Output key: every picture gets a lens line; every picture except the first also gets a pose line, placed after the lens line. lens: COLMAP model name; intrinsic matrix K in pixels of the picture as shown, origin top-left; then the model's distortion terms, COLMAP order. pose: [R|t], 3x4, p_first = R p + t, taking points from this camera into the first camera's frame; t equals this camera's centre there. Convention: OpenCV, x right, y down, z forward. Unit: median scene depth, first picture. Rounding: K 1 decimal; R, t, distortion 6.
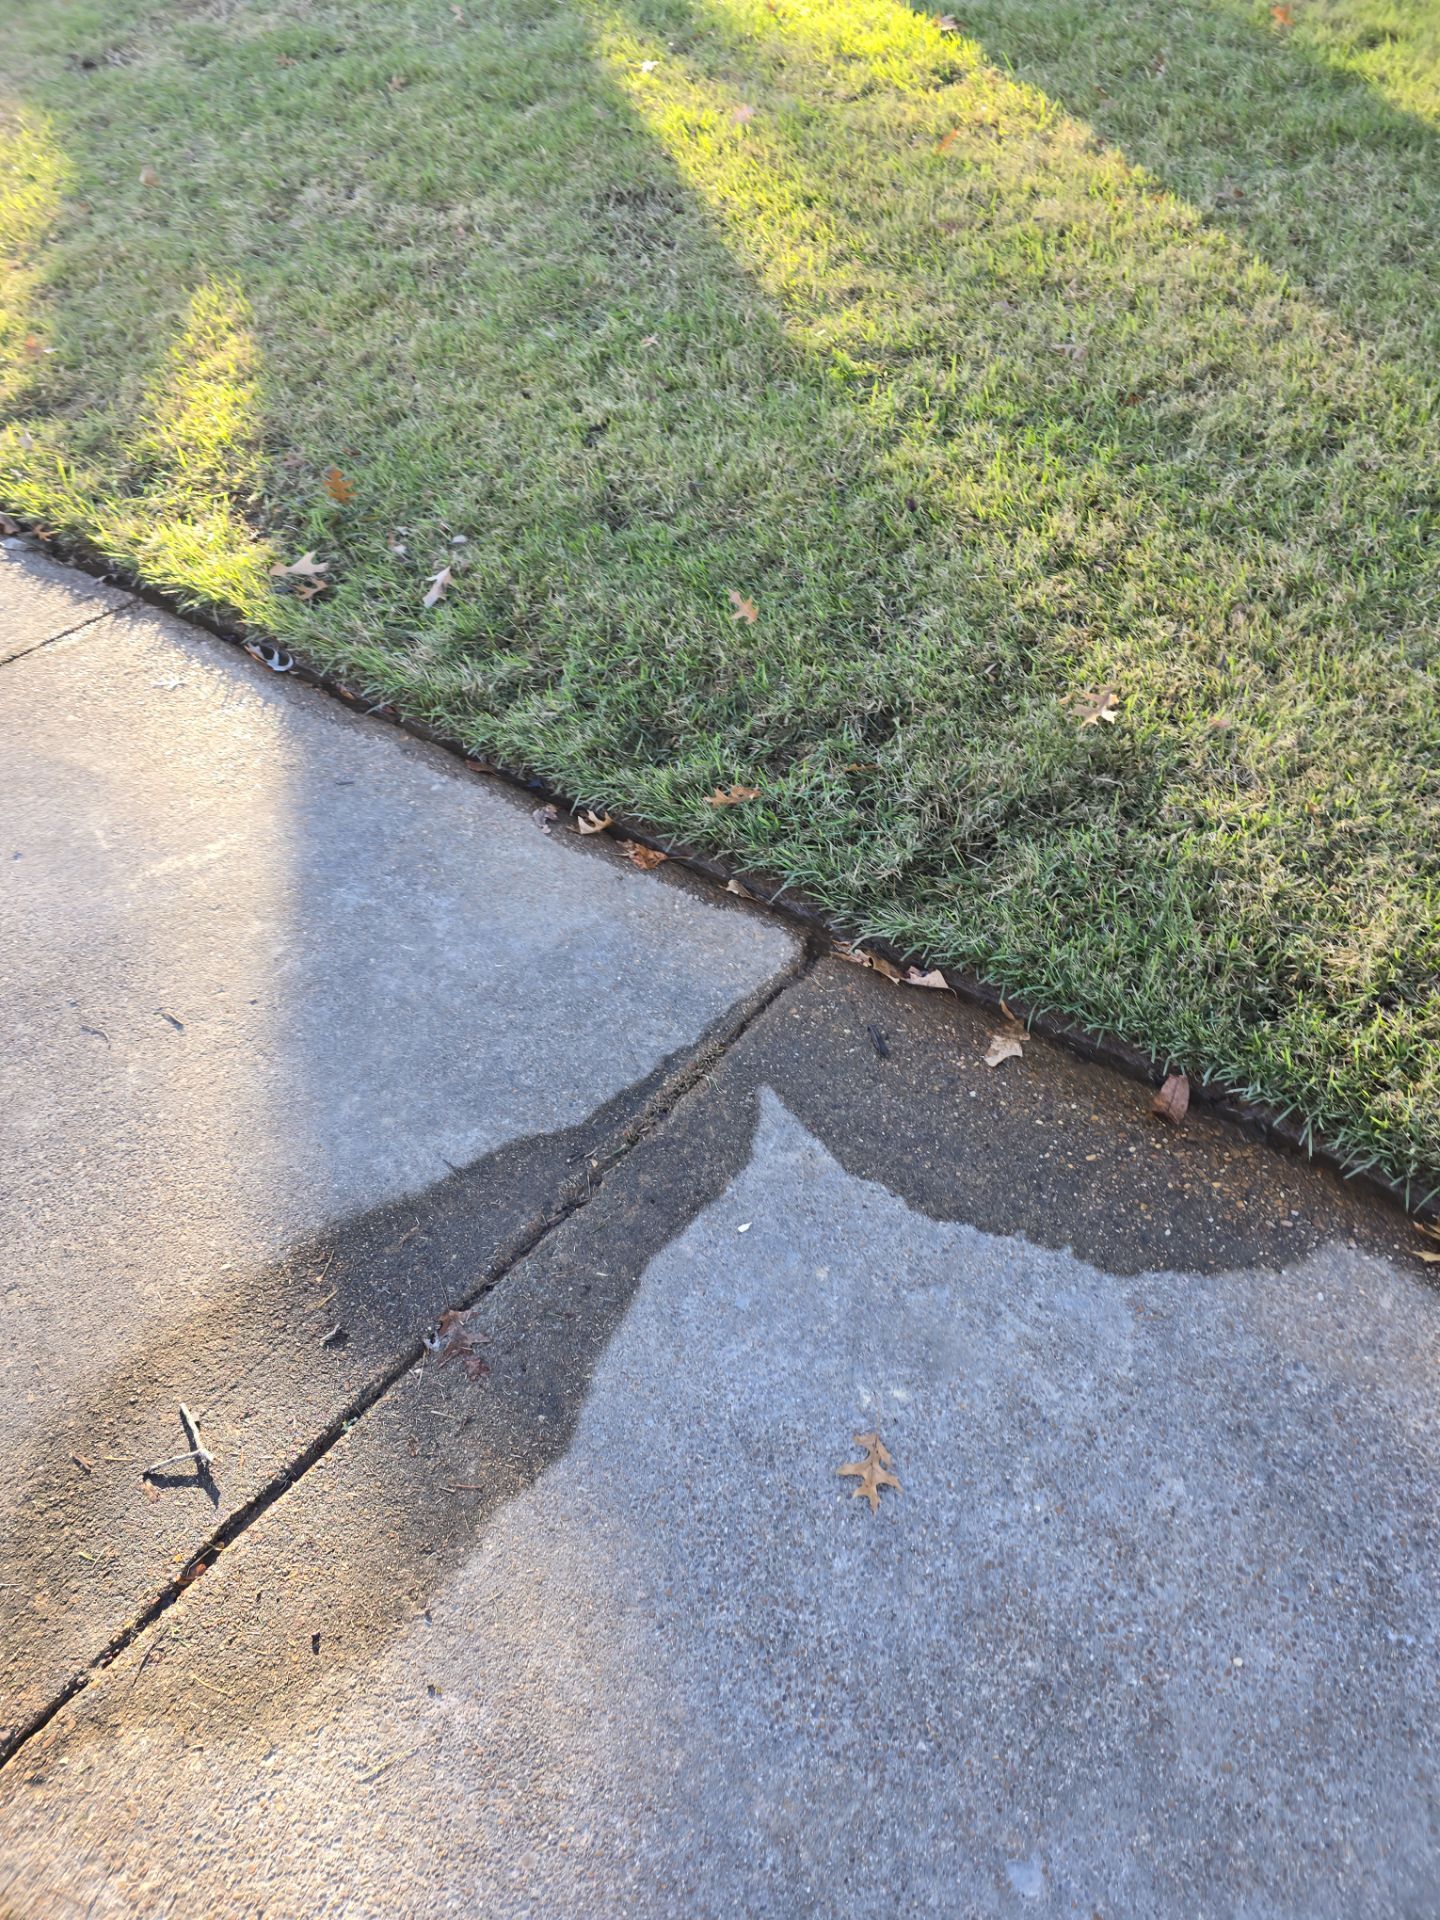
lens RADIAL K [[1272.4, 0, 716.1], [0, 1272.4, 960.2], [0, 0, 1]] dist [0.066313, -0.063619]
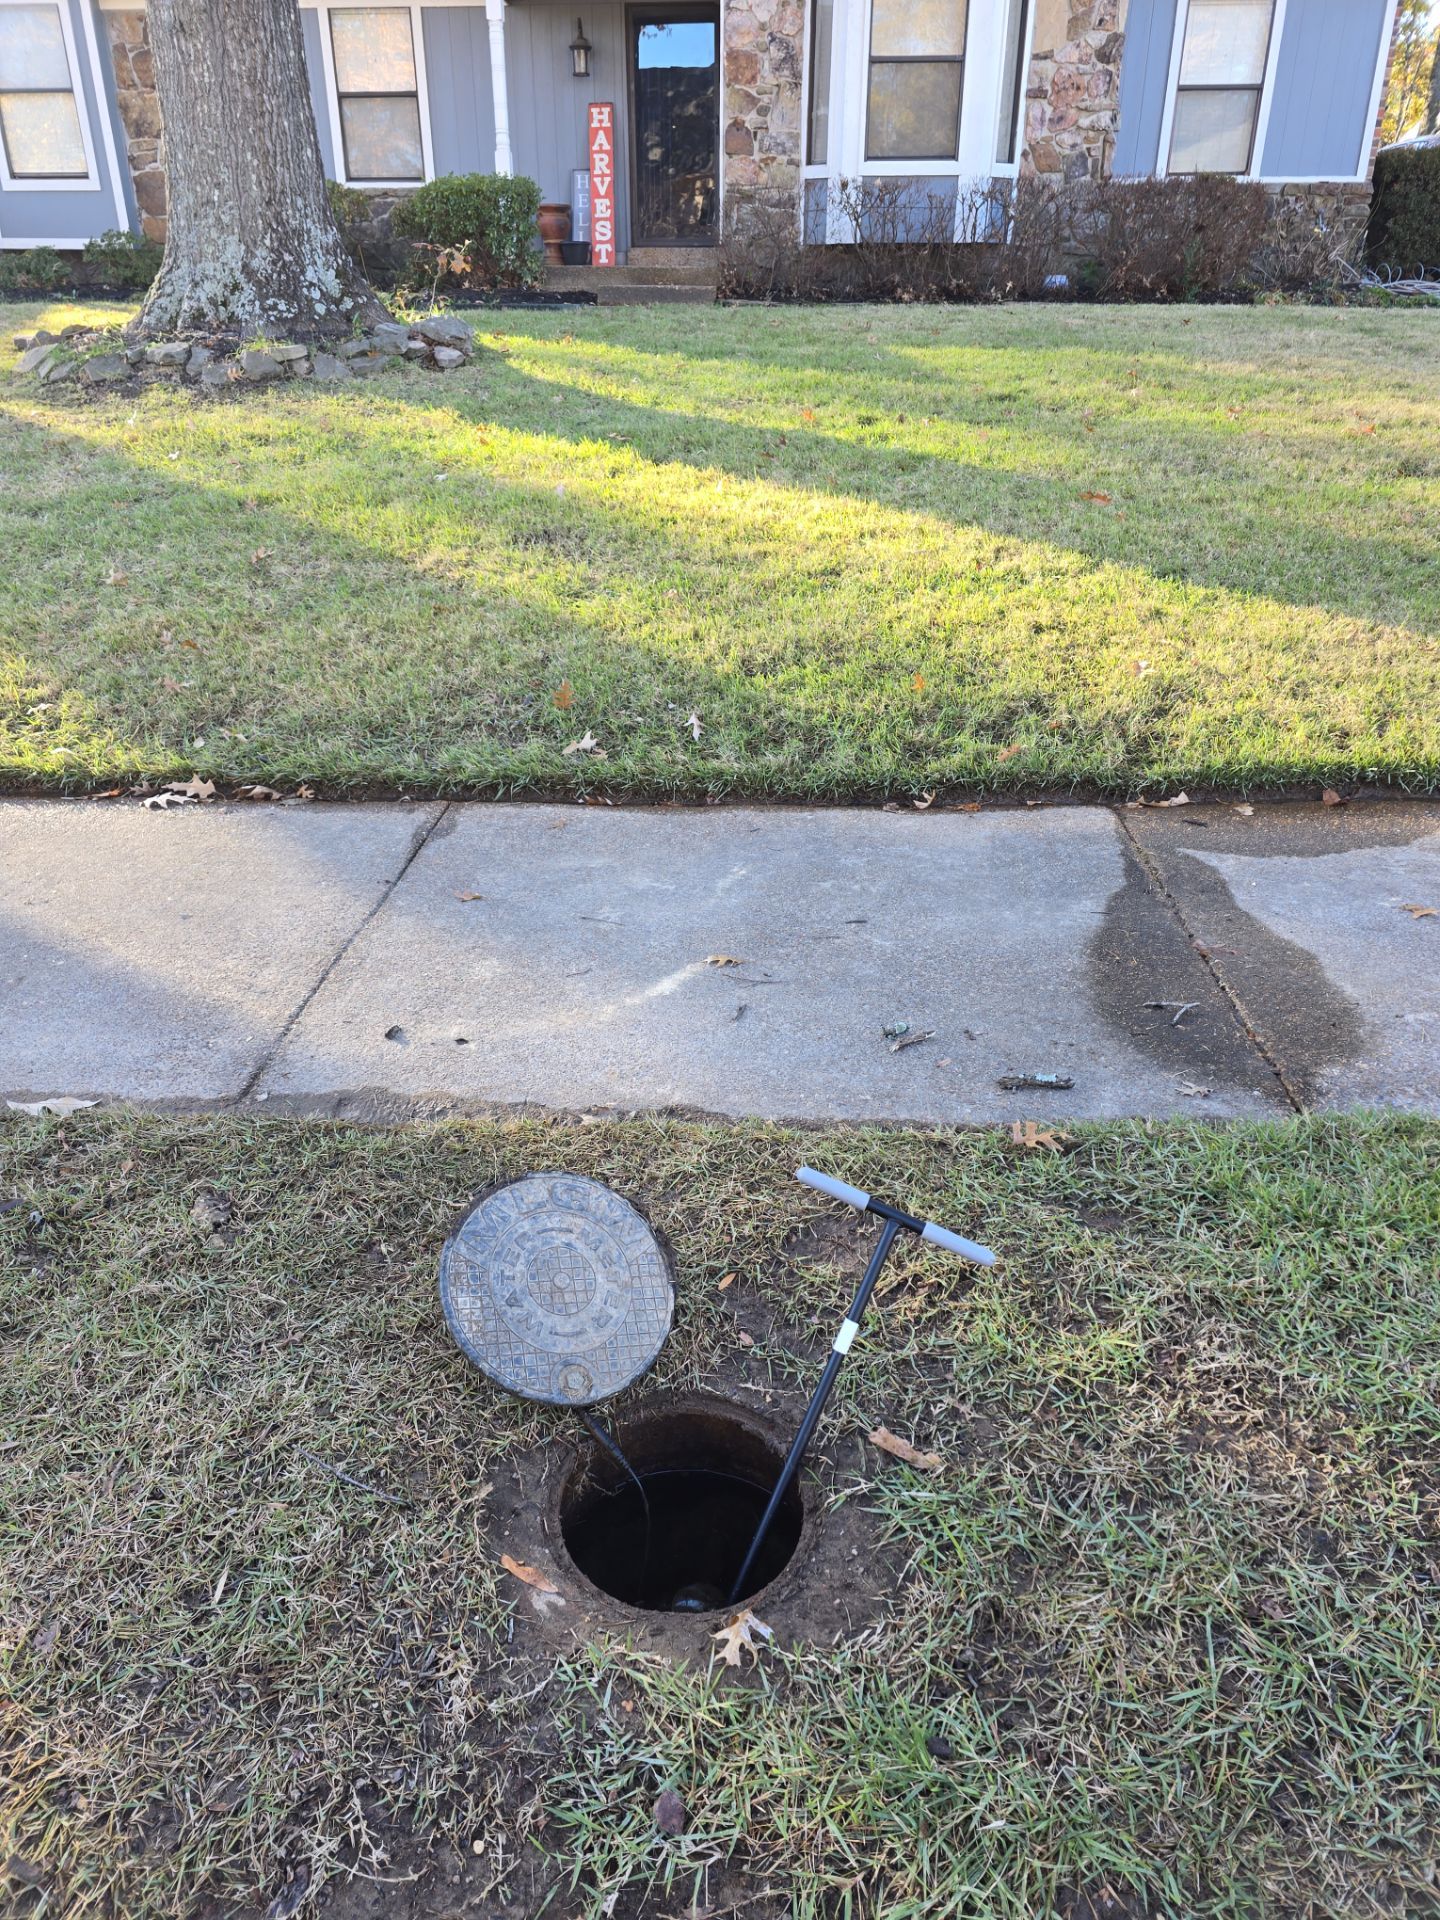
lens RADIAL K [[1272.4, 0, 716.1], [0, 1272.4, 960.2], [0, 0, 1]] dist [0.066313, -0.063619]
pose [[0.833839, -0.263584, 0.485011, -1.261992], [0.392711, 0.900729, -0.185646, 0.287907], [-0.387931, 0.345268, 0.854576, -0.172717]]
